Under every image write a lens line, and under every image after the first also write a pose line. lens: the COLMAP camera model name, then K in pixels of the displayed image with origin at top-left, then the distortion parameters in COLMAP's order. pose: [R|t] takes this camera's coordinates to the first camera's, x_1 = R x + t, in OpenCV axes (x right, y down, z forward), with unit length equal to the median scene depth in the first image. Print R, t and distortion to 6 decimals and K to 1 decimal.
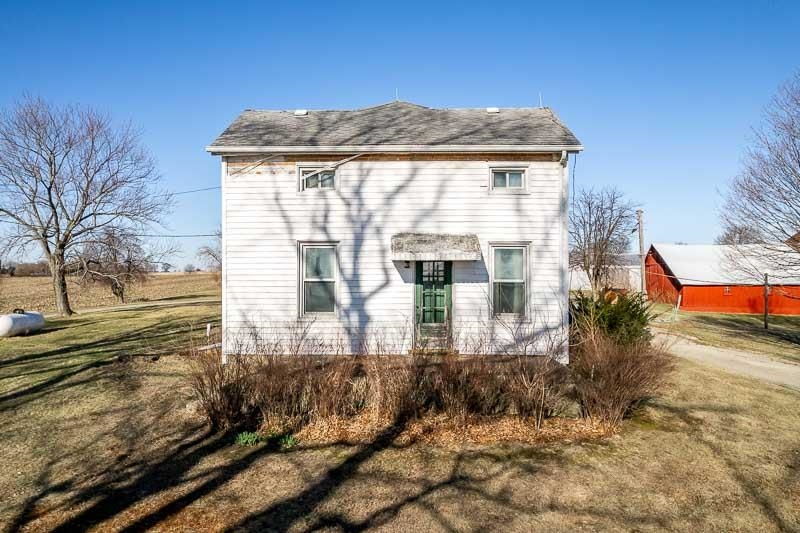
lens RADIAL K [[577.7, 0, 400.0], [0, 577.7, 266.5], [0, 0, 1]] dist [-0.045673, 0.005248]
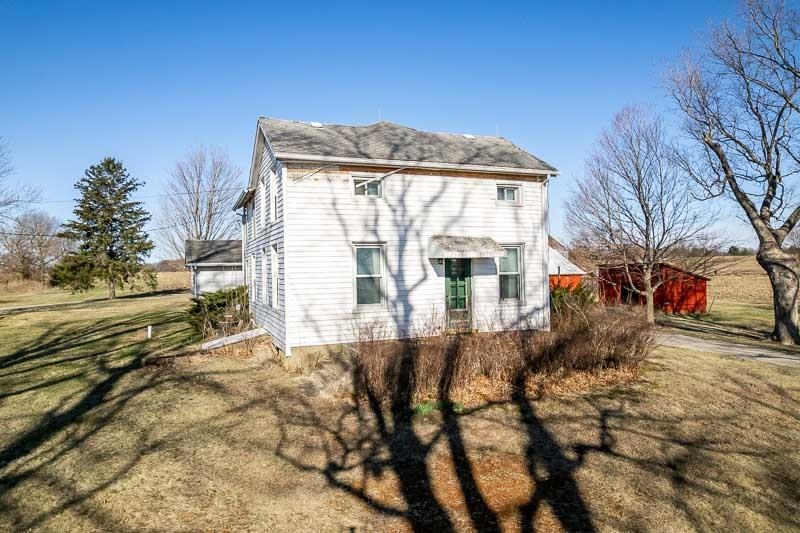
lens RADIAL K [[534.0, 0, 396.8], [0, 534.0, 267.0], [0, 0, 1]] dist [-0.072333, 0.060278]
pose [[0.918984, -0.016291, 0.393959, -0.511189], [0.014680, 0.999867, 0.007102, -0.001398], [-0.394022, -0.000743, 0.919101, 0.008699]]
